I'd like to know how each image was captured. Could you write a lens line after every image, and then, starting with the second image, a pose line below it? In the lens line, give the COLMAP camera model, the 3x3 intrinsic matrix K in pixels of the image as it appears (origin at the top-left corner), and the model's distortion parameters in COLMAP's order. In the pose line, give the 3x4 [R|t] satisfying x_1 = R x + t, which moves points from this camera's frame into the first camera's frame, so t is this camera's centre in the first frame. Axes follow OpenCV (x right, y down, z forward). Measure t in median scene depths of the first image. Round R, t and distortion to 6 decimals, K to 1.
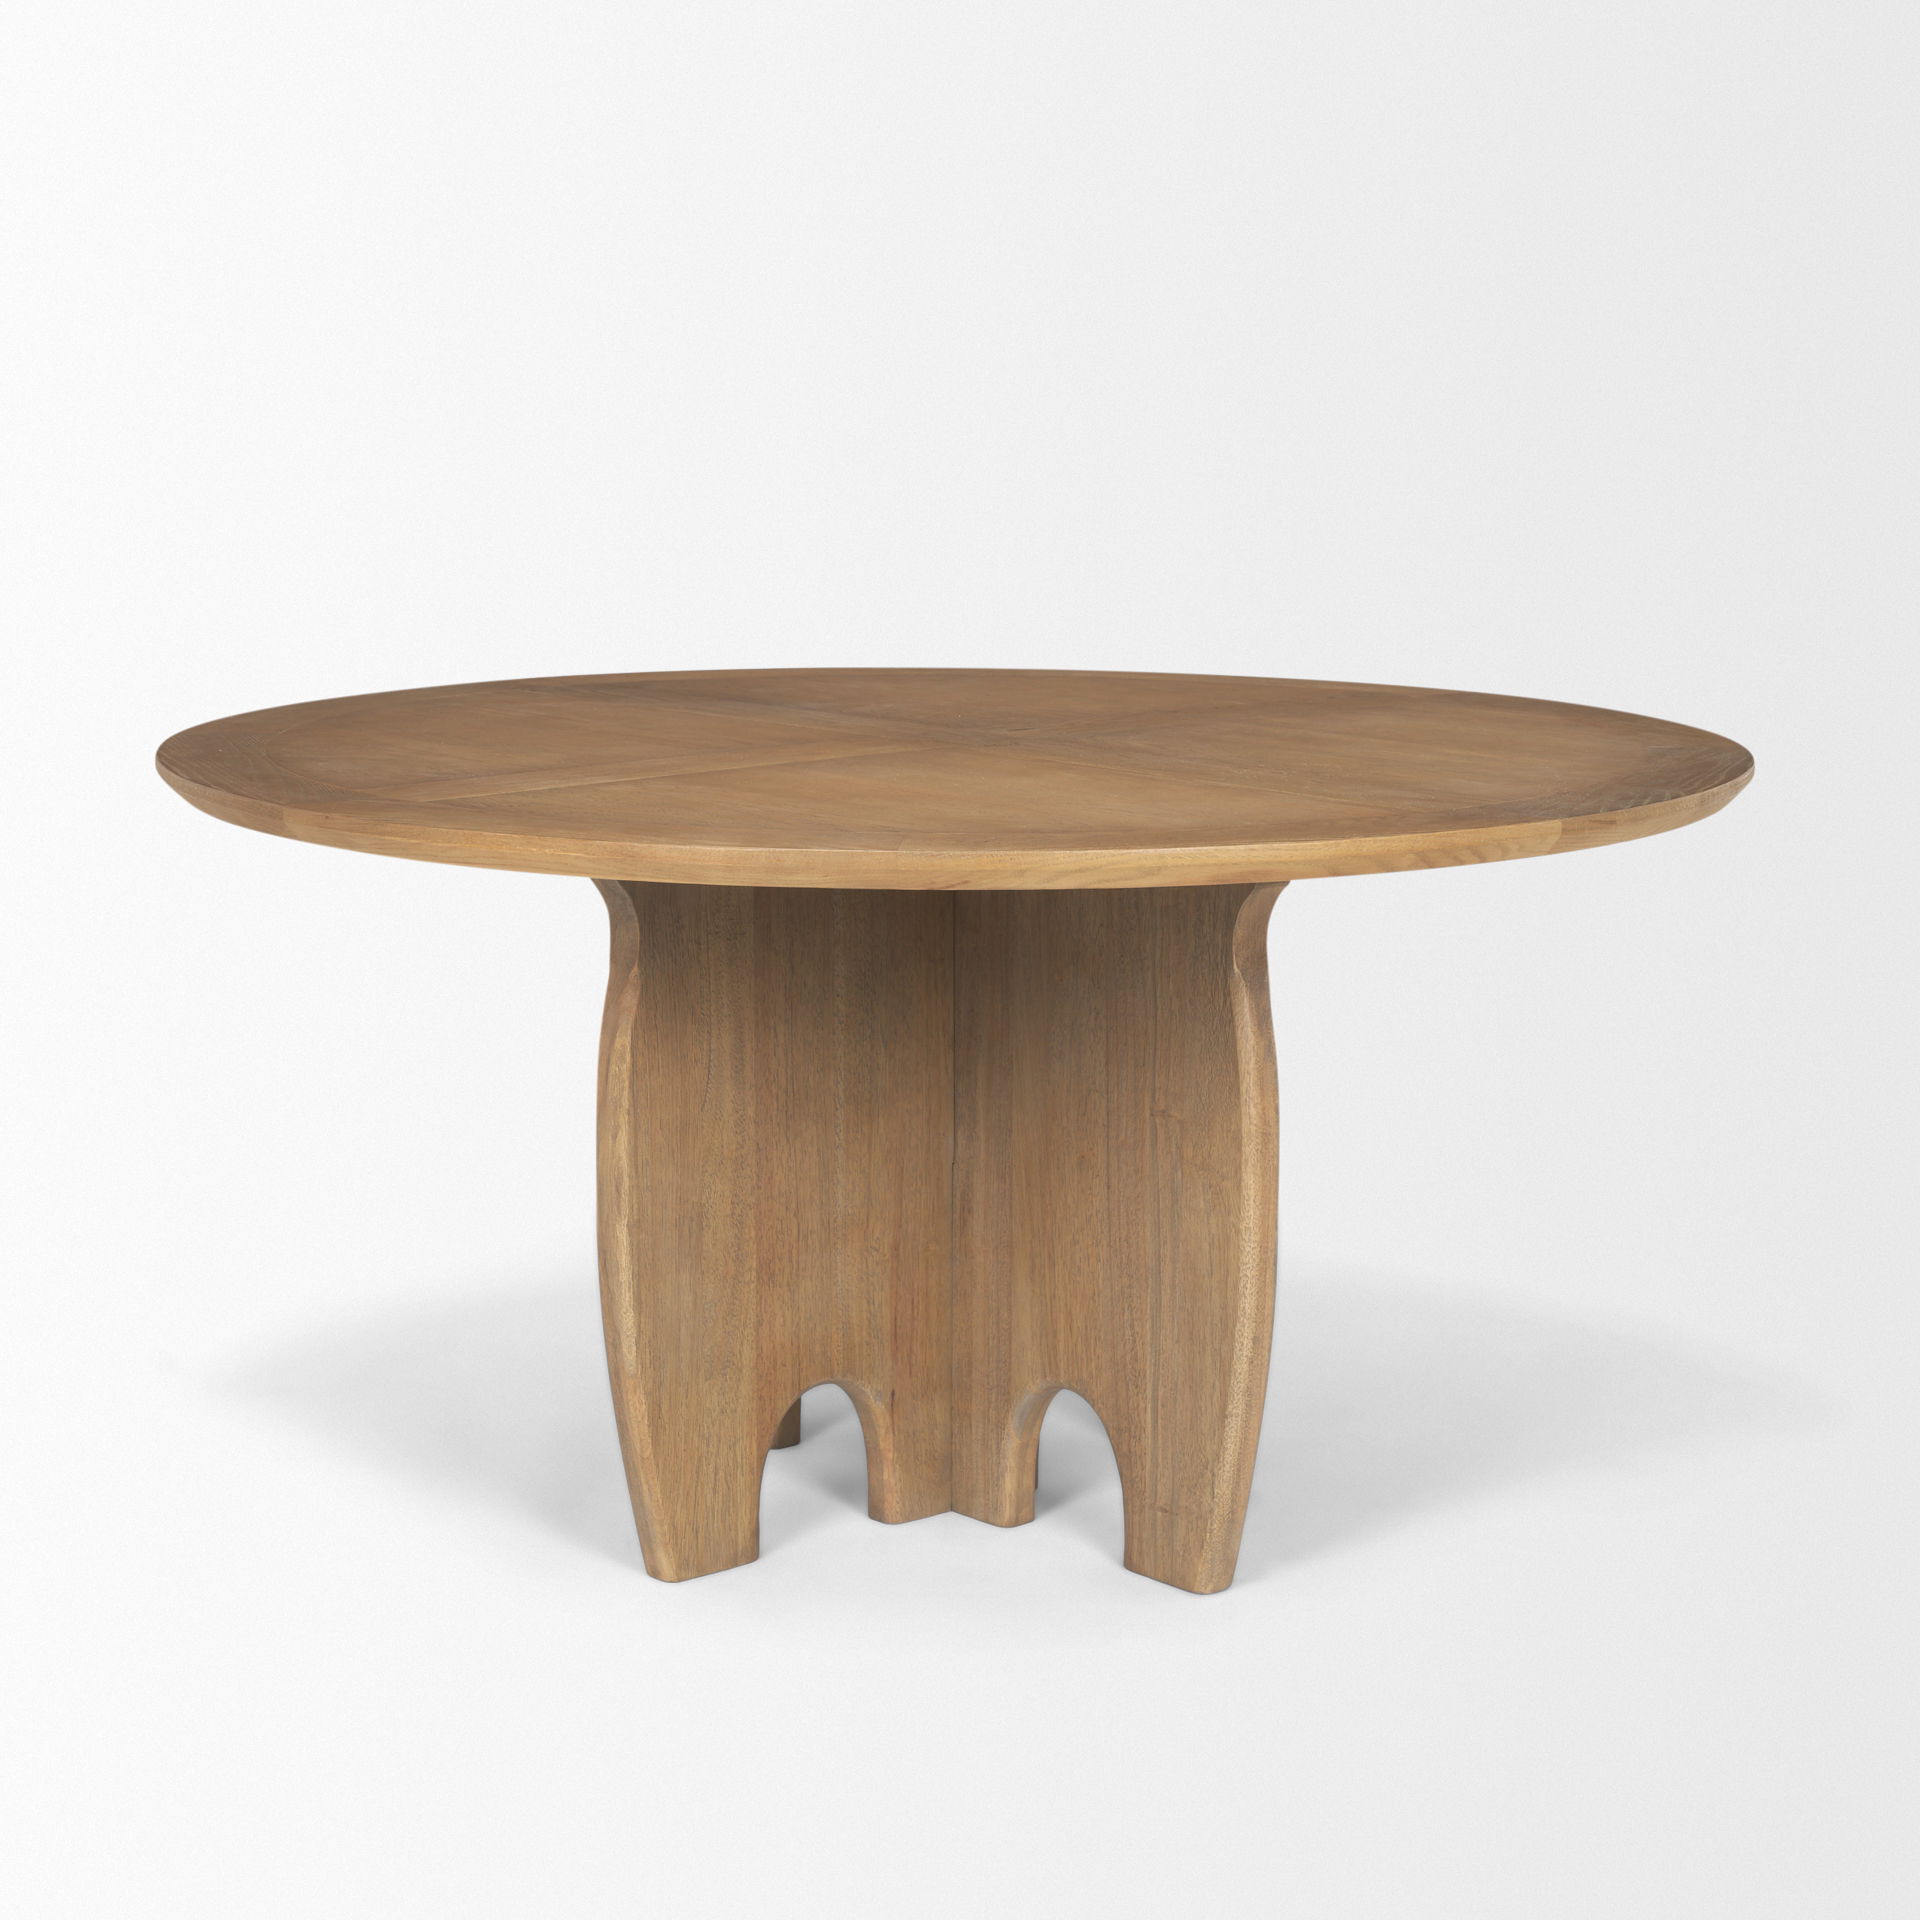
lens RADIAL K [[4279.6, 0, 959.3], [0, 4279.6, 955.4], [0, 0, 1]] dist [0.018979, 0.000000]
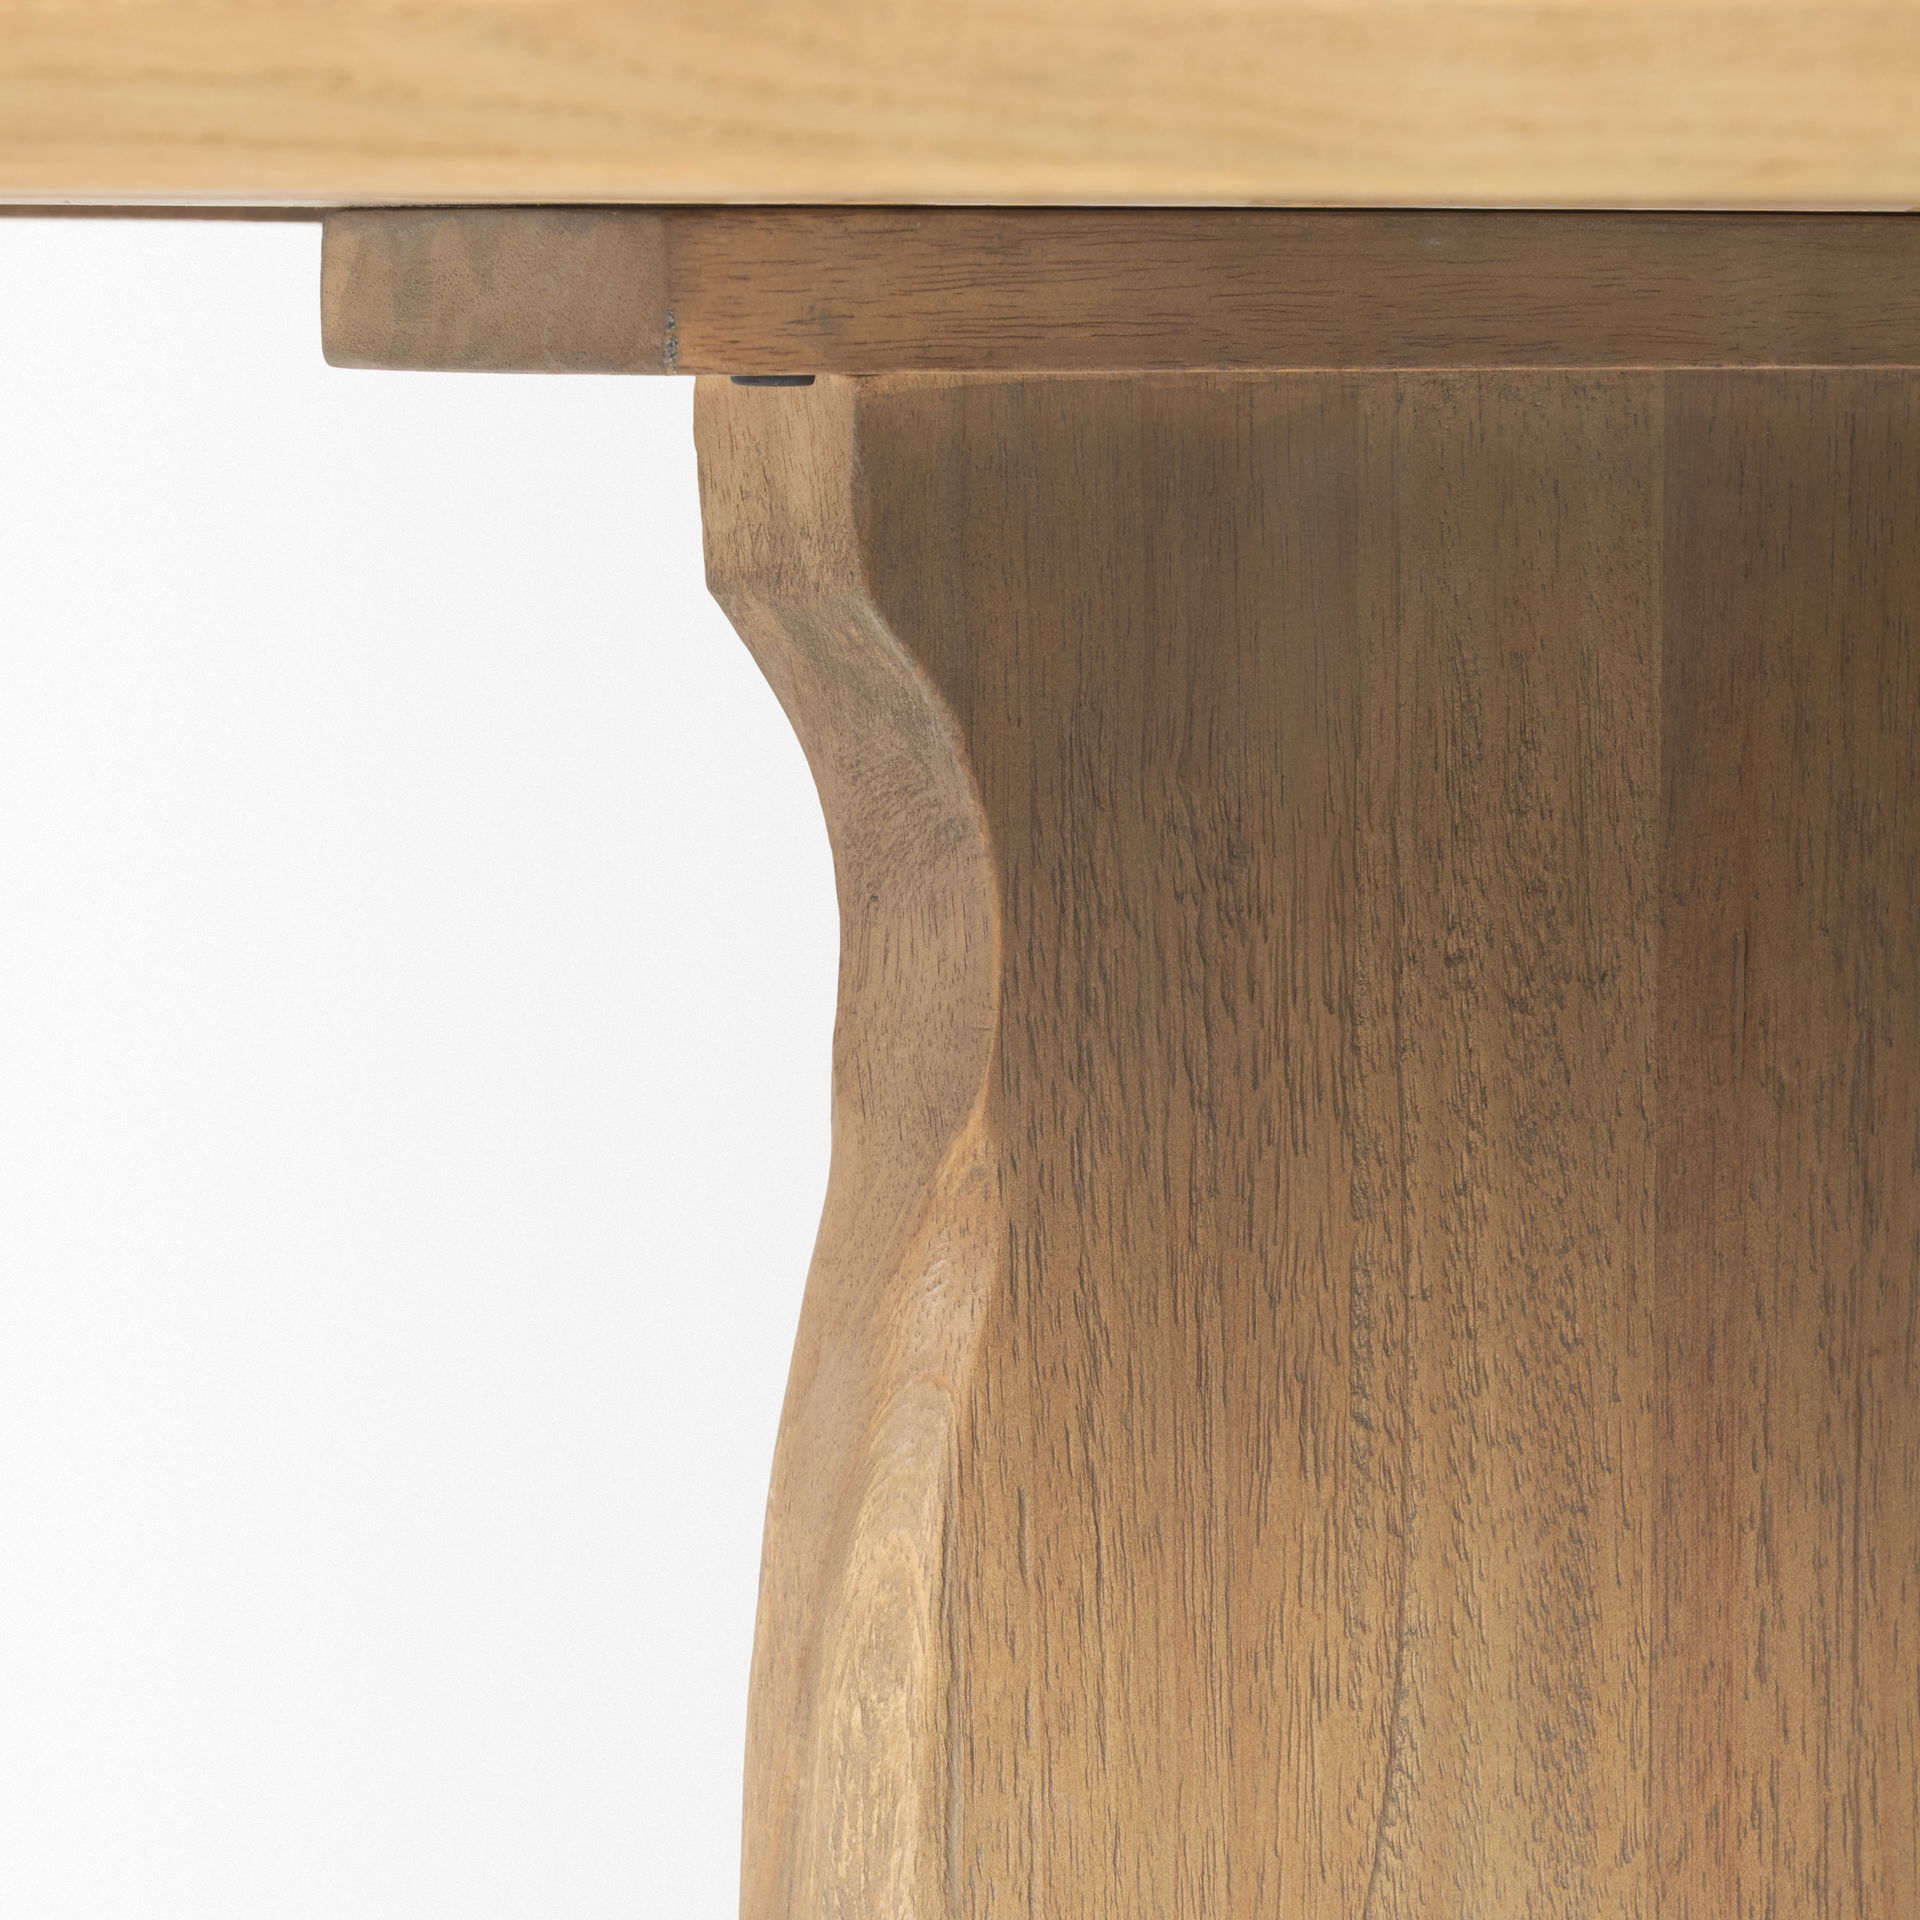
lens RADIAL K [[5906.2, 0, 957.7], [0, 5906.2, 962.1], [0, 0, 1]] dist [-0.058331, 0.000000]
pose [[0.990278, 0.009830, -0.138756, -0.043091], [-0.026957, 0.992152, -0.122101, 0.025086], [0.136467, 0.124654, 0.982771, 0.759542]]
